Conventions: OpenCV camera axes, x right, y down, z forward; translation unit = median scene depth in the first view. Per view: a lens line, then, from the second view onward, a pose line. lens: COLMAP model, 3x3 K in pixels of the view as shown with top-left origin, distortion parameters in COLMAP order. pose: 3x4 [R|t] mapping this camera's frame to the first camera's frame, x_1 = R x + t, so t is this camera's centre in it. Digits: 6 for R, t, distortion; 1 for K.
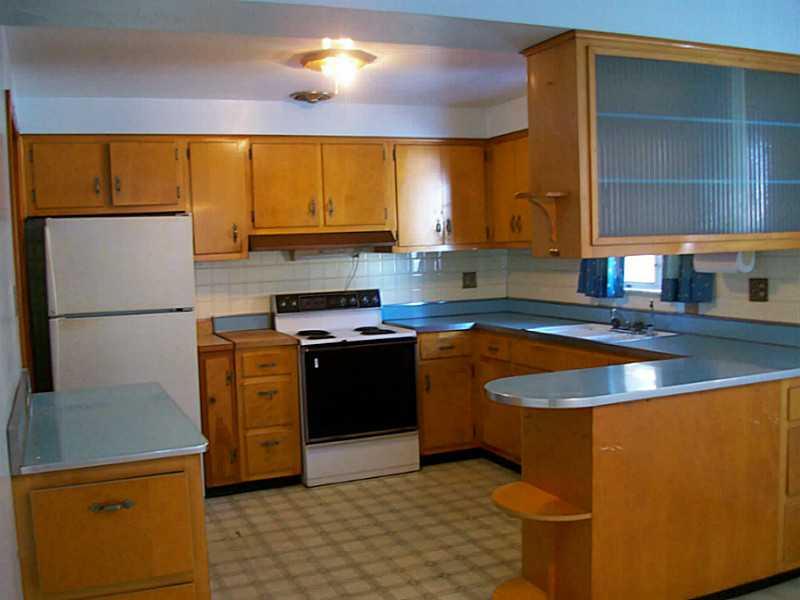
lens RADIAL K [[815.7, 0, 400.0], [0, 815.7, 300.0], [0, 0, 1]] dist [-0.131276, 0.034321]
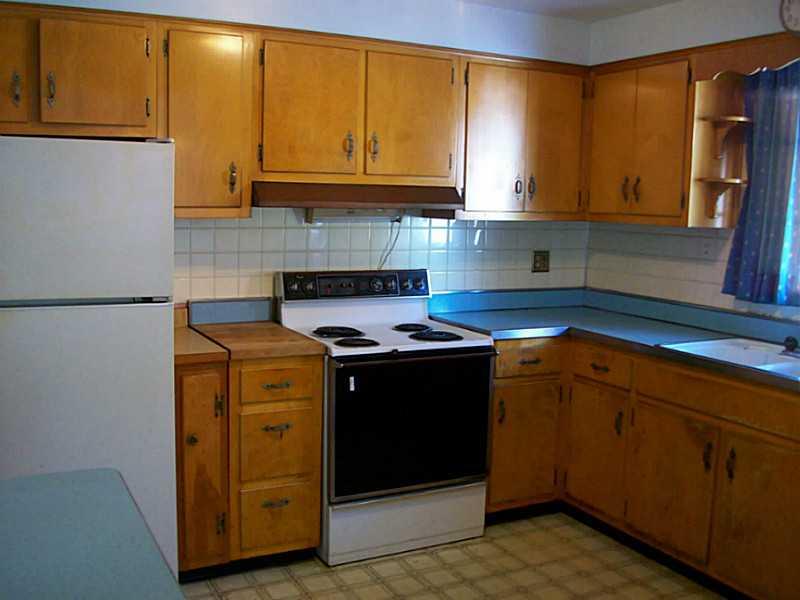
lens RADIAL K [[815.7, 0, 400.0], [0, 815.7, 300.0], [0, 0, 1]] dist [-0.131276, 0.034321]
pose [[0.995326, 0.047961, 0.083819, -0.118995], [-0.052371, 0.997313, 0.051234, -0.024544], [-0.081136, -0.055384, 0.995163, 0.338653]]
